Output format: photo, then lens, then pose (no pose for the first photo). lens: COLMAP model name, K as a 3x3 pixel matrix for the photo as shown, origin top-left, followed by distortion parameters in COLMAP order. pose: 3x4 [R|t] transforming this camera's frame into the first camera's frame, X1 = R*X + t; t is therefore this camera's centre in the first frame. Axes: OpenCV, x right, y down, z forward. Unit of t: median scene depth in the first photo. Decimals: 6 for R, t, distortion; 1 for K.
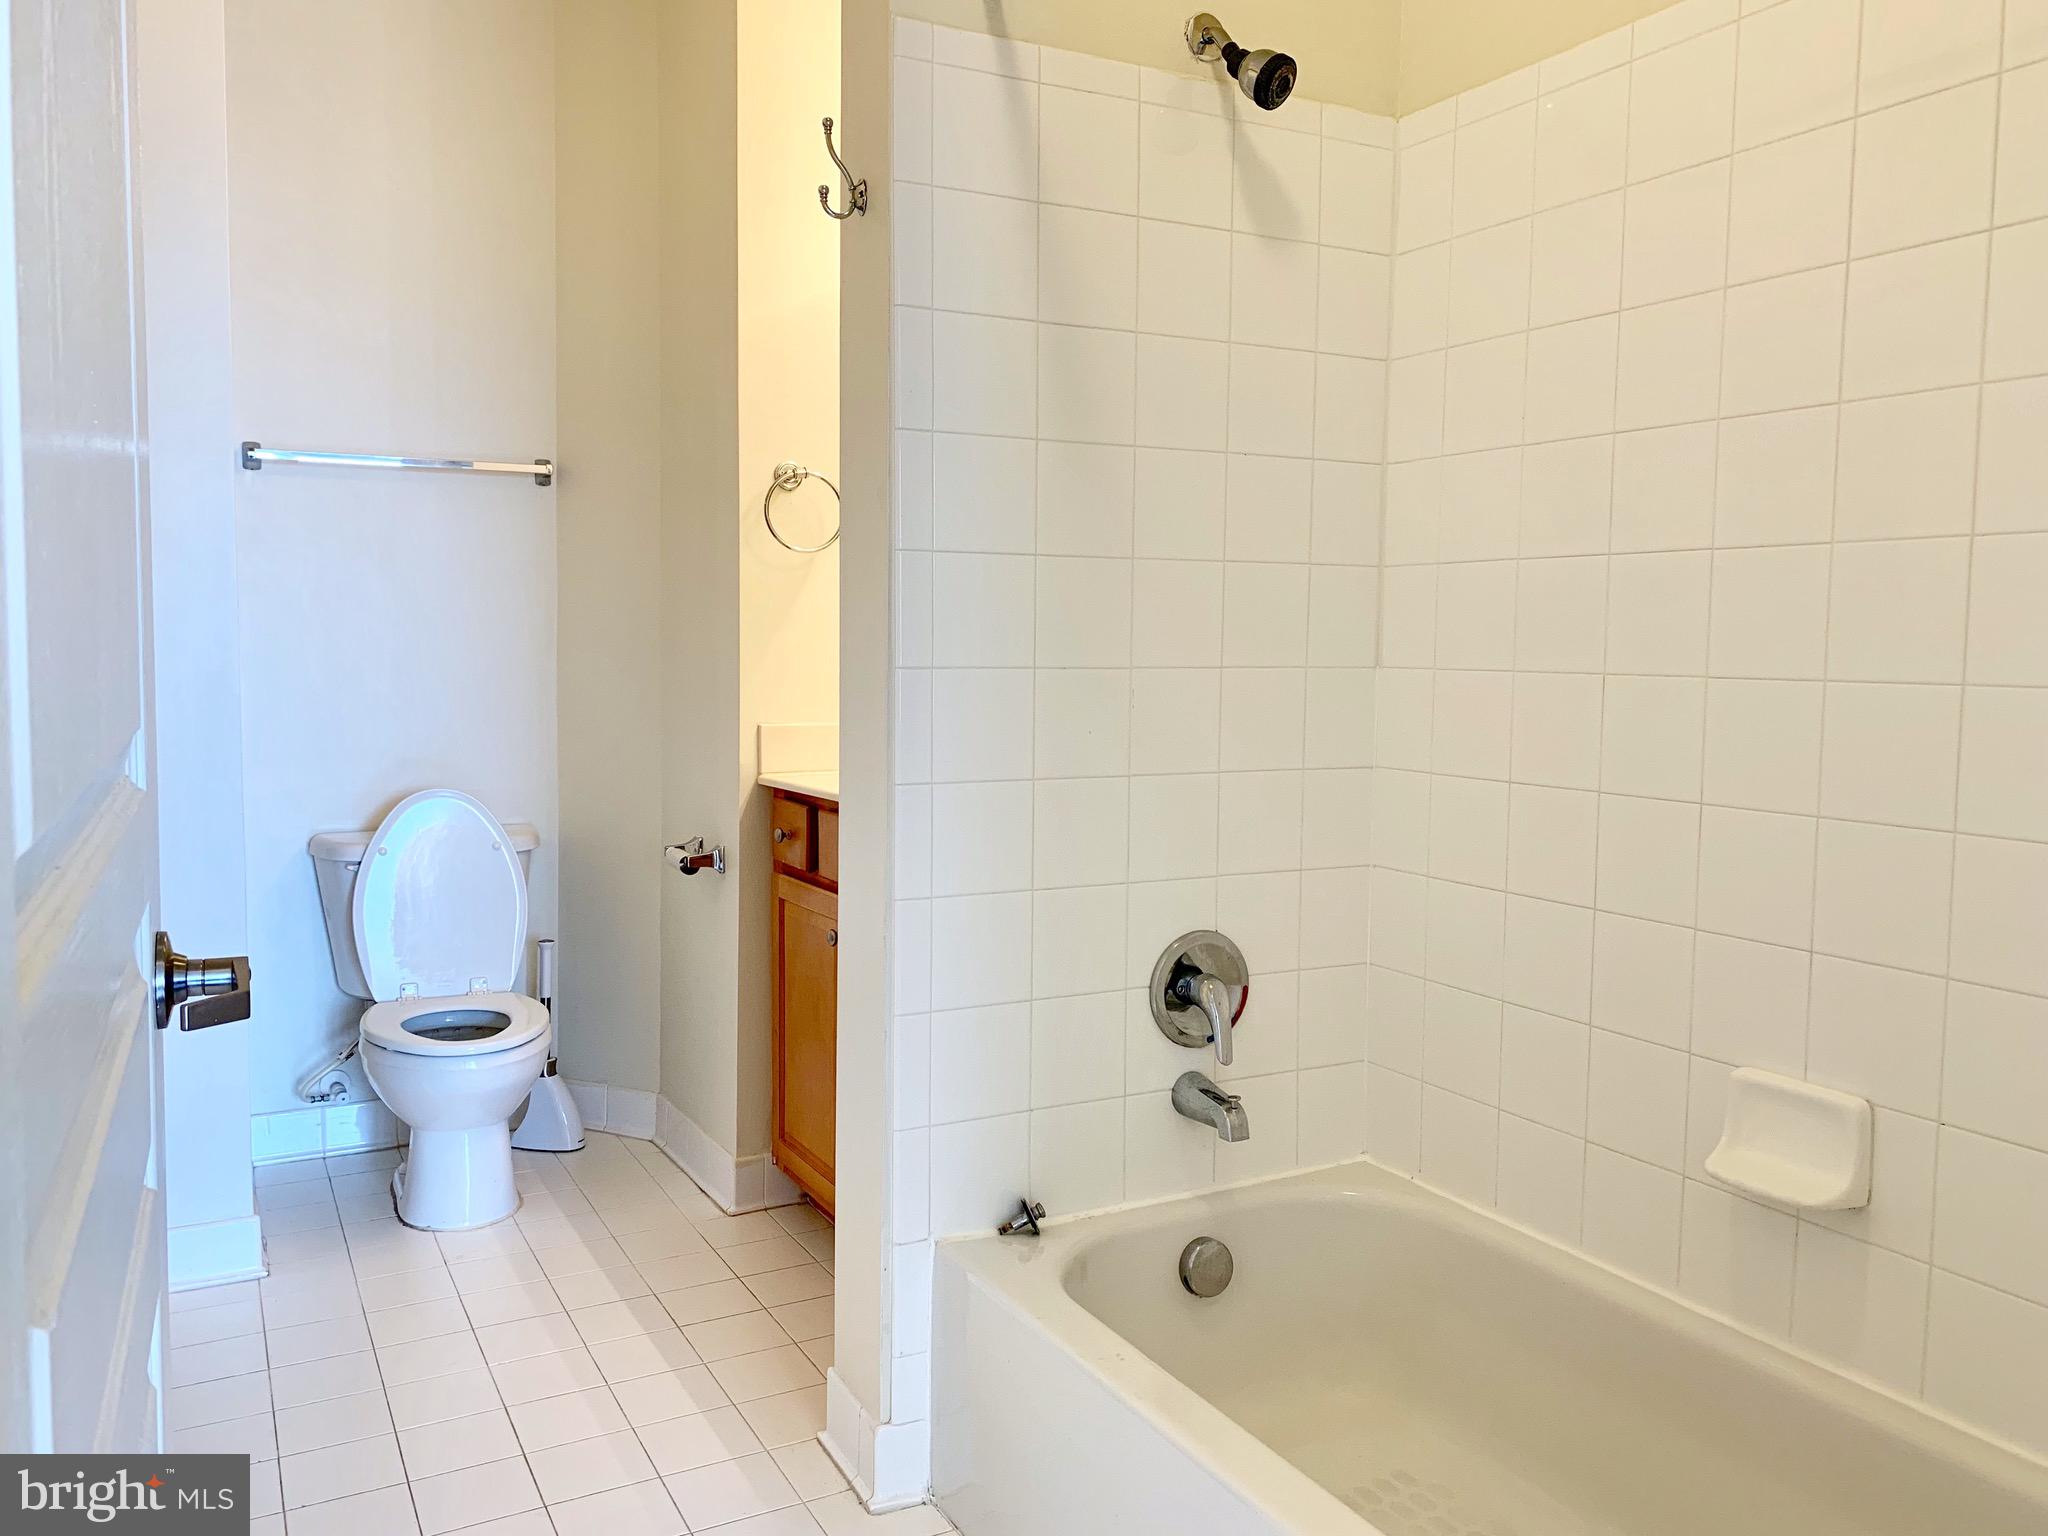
lens RADIAL K [[1627.3, 0, 1024.8], [0, 1627.3, 765.0], [0, 0, 1]] dist [0.000094, -0.003420]
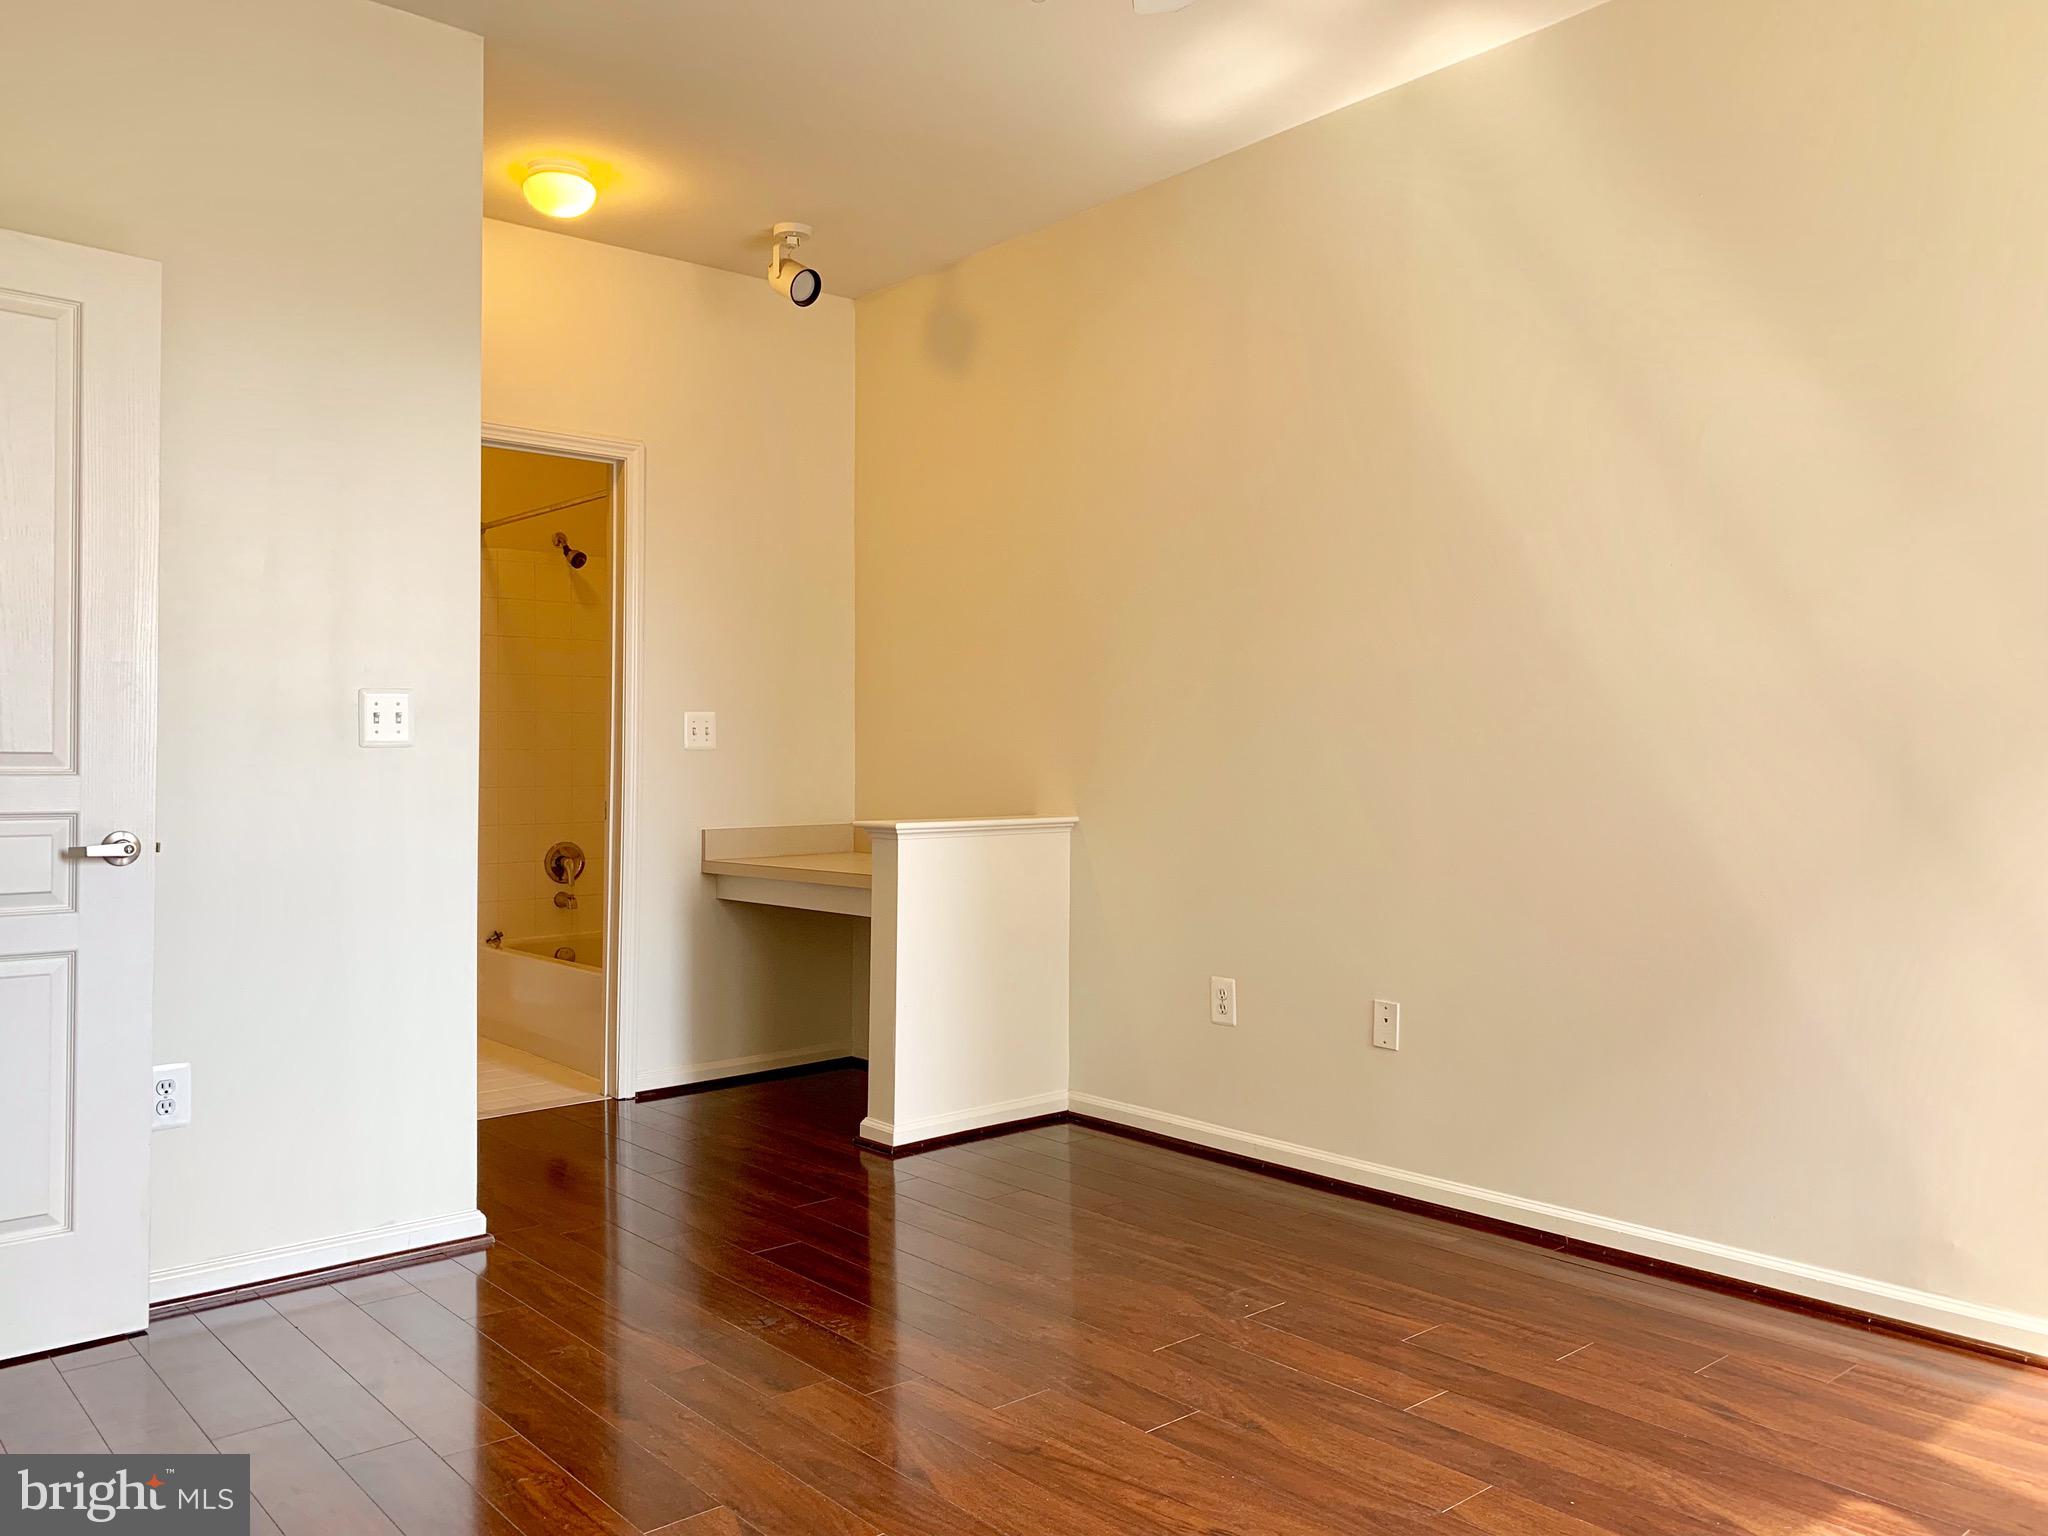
lens RADIAL K [[1627.3, 0, 1031.2], [0, 1627.3, 767.8], [0, 0, 1]] dist [0.000094, -0.003420]
pose [[0.977119, -0.018714, 0.211868, 0.314740], [0.034226, 0.996974, -0.069789, 0.203340], [-0.209921, 0.075444, 0.974803, -2.037125]]
